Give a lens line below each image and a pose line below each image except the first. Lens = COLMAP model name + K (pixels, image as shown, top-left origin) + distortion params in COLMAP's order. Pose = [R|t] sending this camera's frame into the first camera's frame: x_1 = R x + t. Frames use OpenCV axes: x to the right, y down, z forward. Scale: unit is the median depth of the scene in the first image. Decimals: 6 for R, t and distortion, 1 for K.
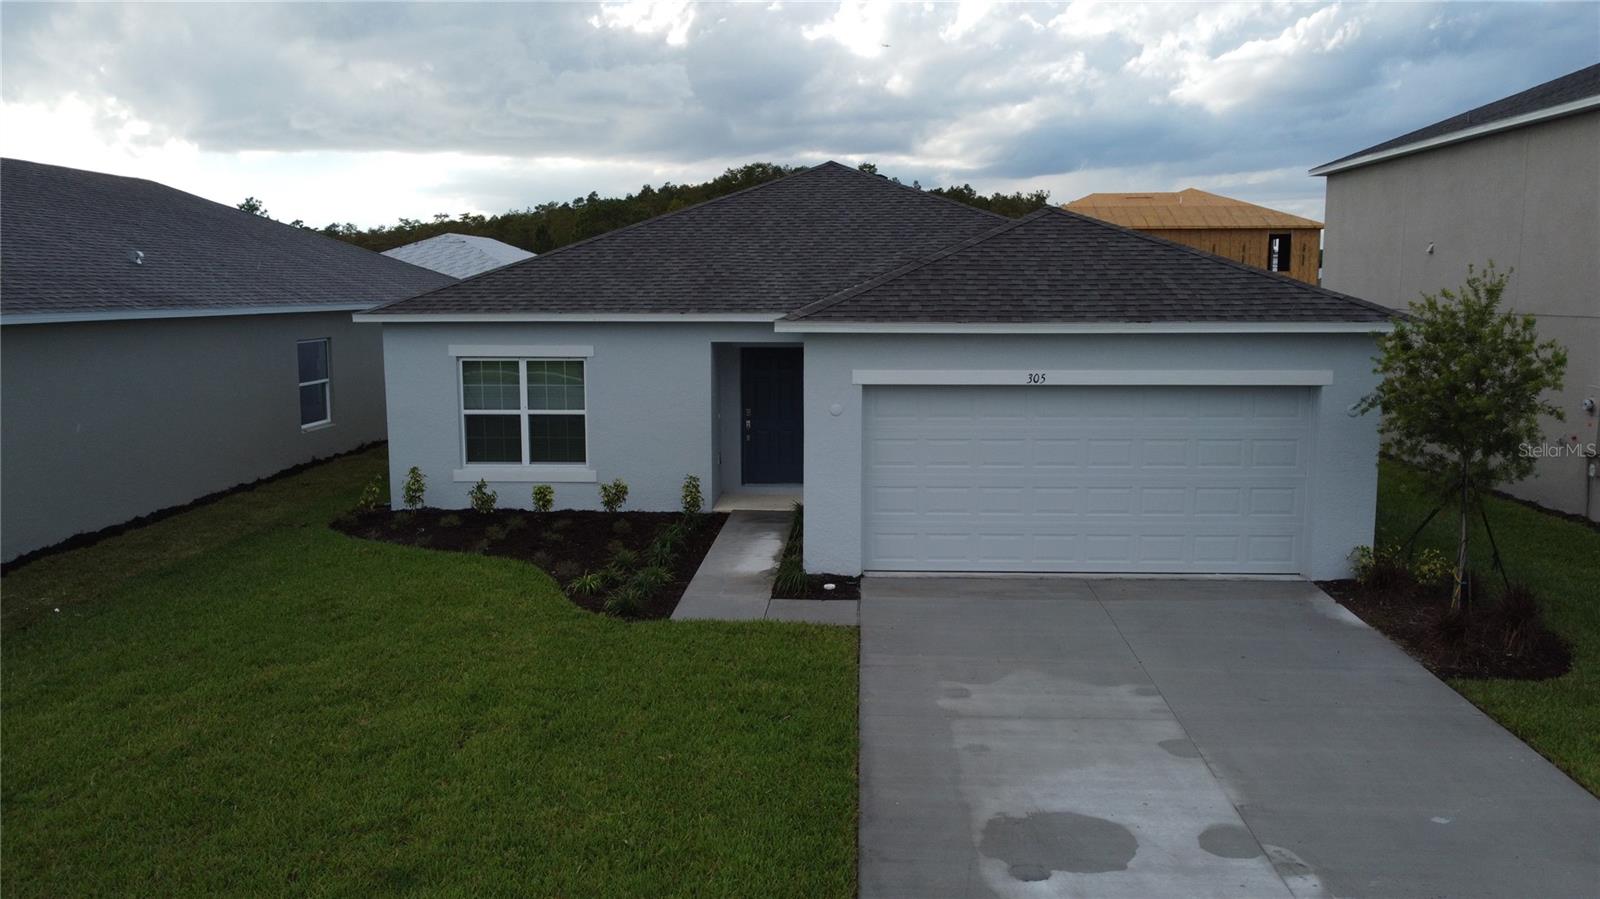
lens RADIAL K [[1211.9, 0, 797.2], [0, 1211.9, 447.6], [0, 0, 1]] dist [0.002772, -0.009874]
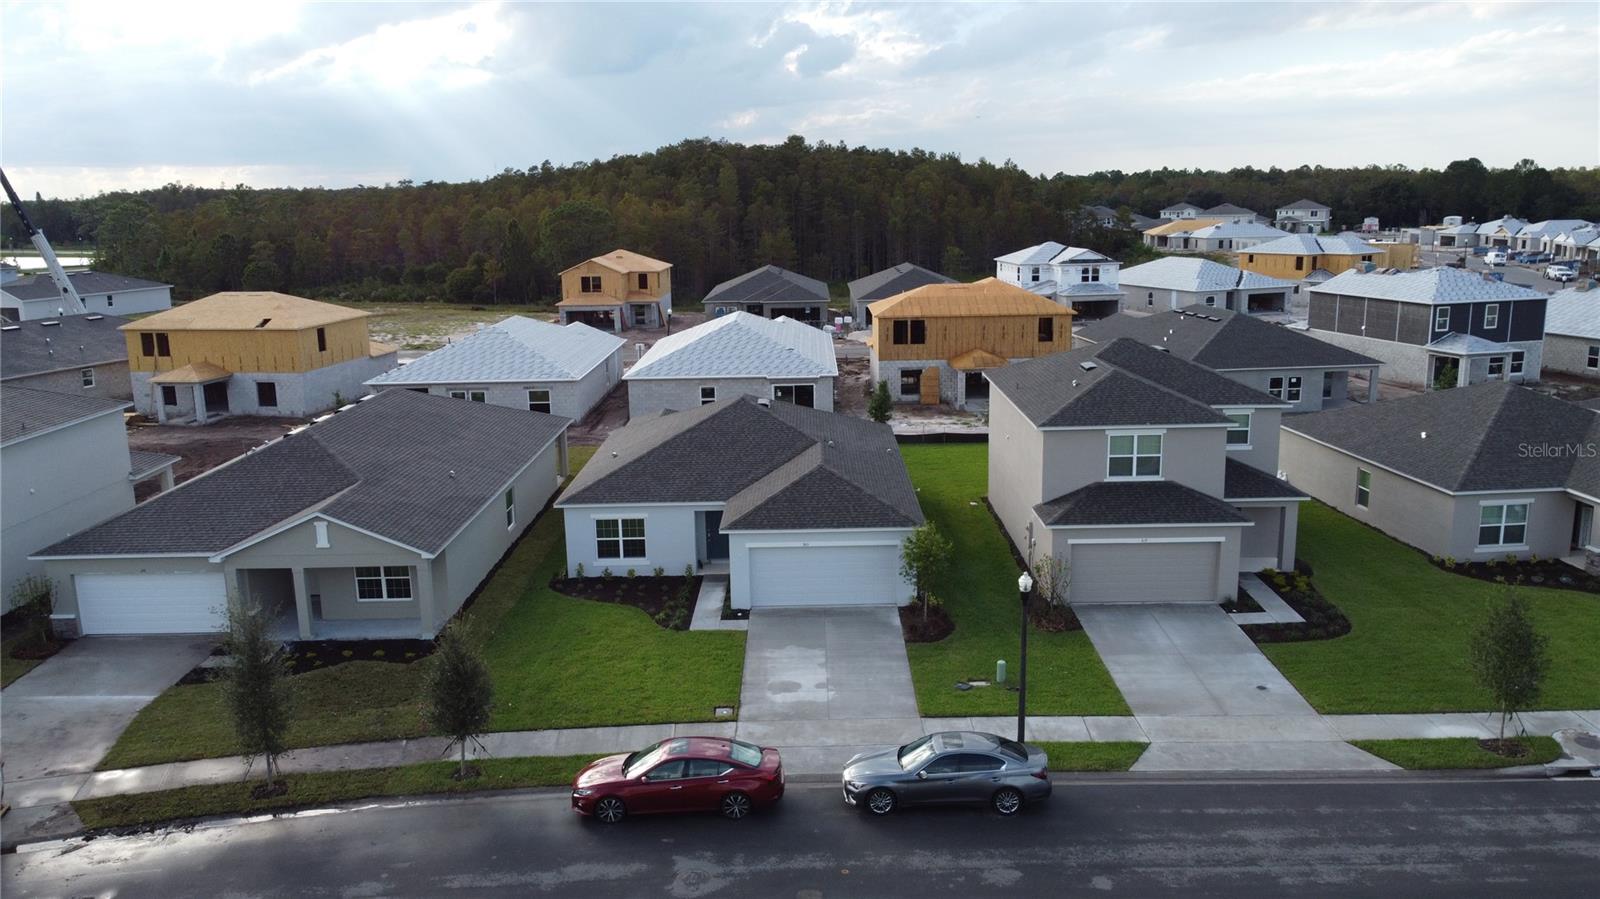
lens RADIAL K [[1211.9, 0, 796.7], [0, 1211.9, 455.3], [0, 0, 1]] dist [0.002772, -0.009874]
pose [[0.998675, -0.028640, 0.042752, 0.040120], [0.024939, 0.996092, 0.084724, -0.423039], [-0.045011, -0.083546, 0.995487, -1.578994]]
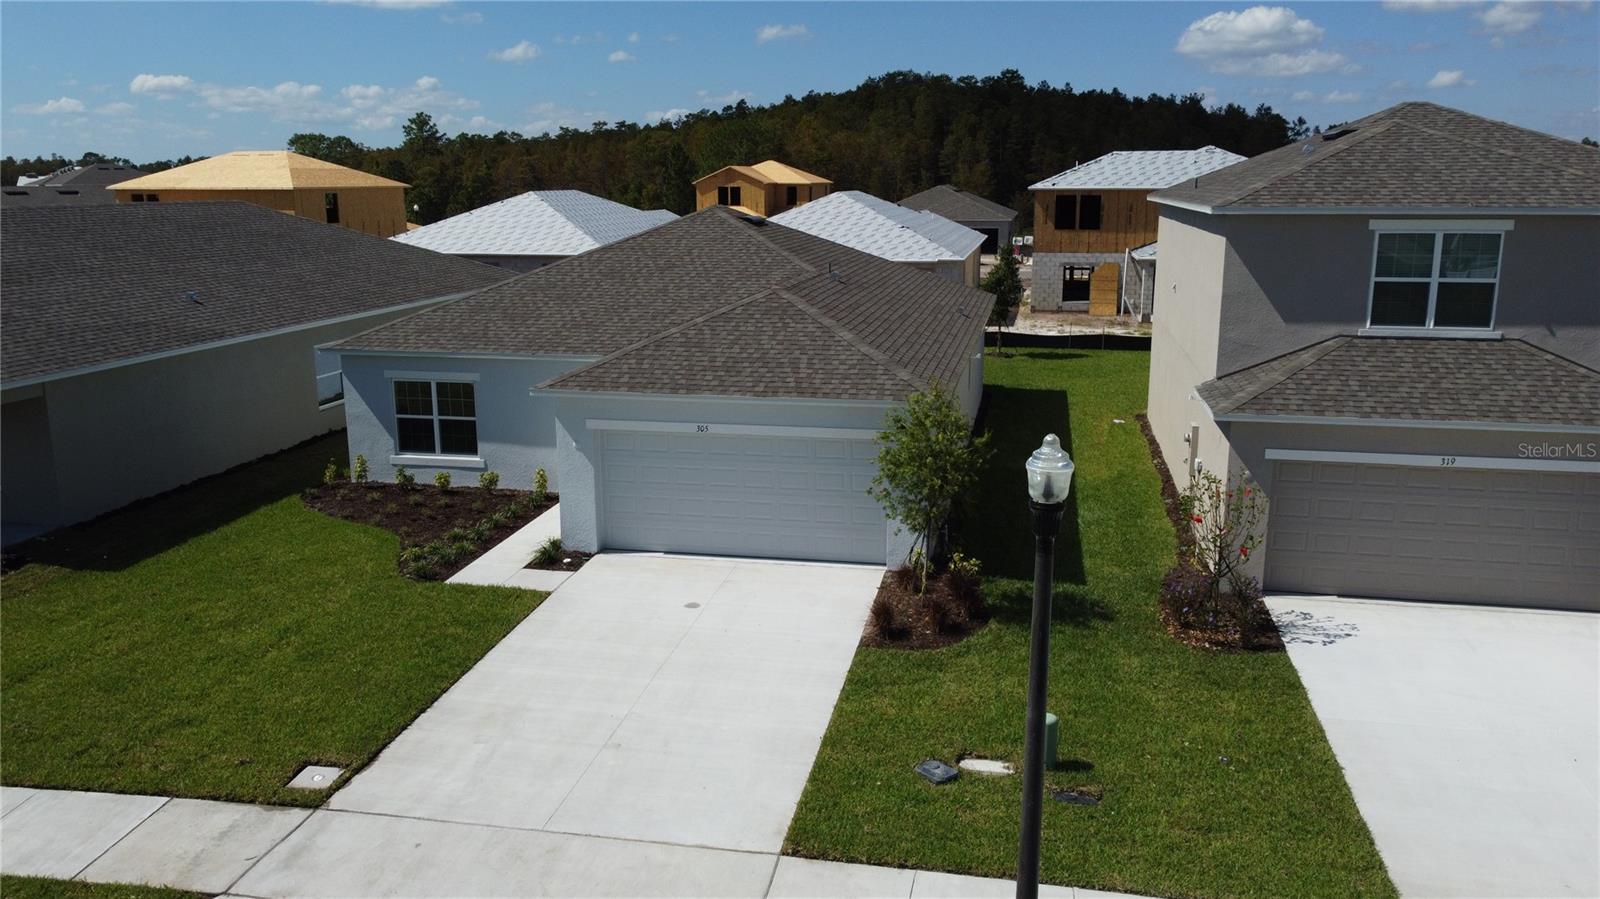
lens RADIAL K [[1211.9, 0, 797.3], [0, 1211.9, 449.4], [0, 0, 1]] dist [0.002772, -0.009874]
pose [[0.989464, 0.029625, -0.141717, 0.412534], [-0.016833, 0.995743, 0.090625, -0.132691], [0.143799, -0.087284, 0.985750, -0.359805]]
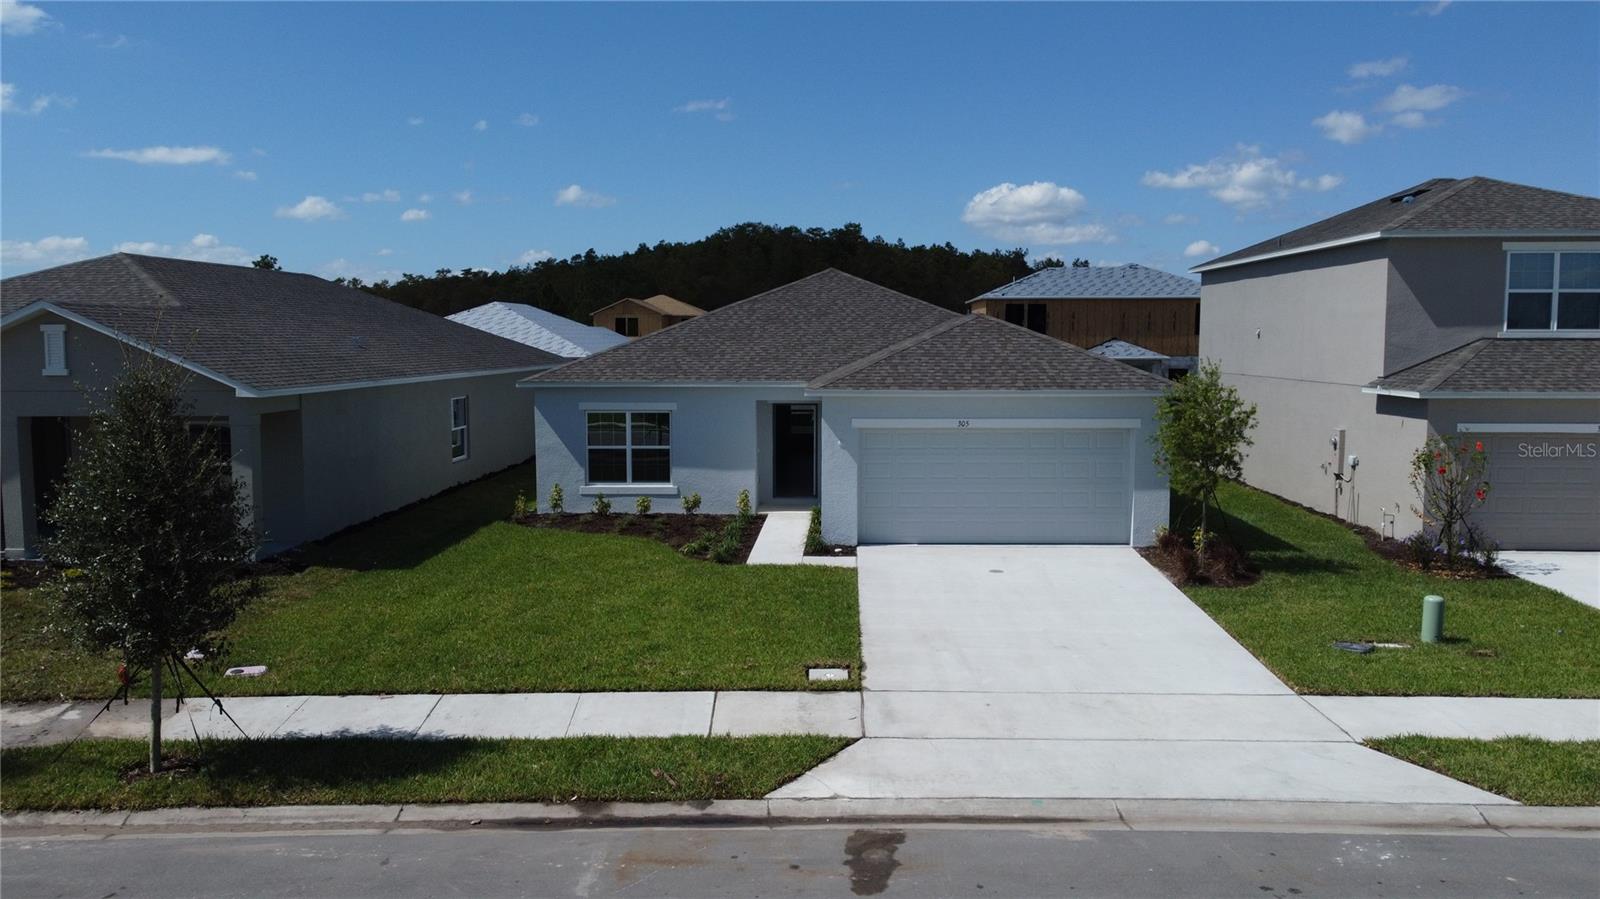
lens RADIAL K [[1211.9, 0, 798.3], [0, 1211.9, 449.3], [0, 0, 1]] dist [0.002772, -0.009874]
pose [[0.999917, -0.001261, 0.012793, -0.037696], [0.001756, 0.999245, -0.038815, 0.032484], [-0.012735, 0.038834, 0.999165, -0.503690]]
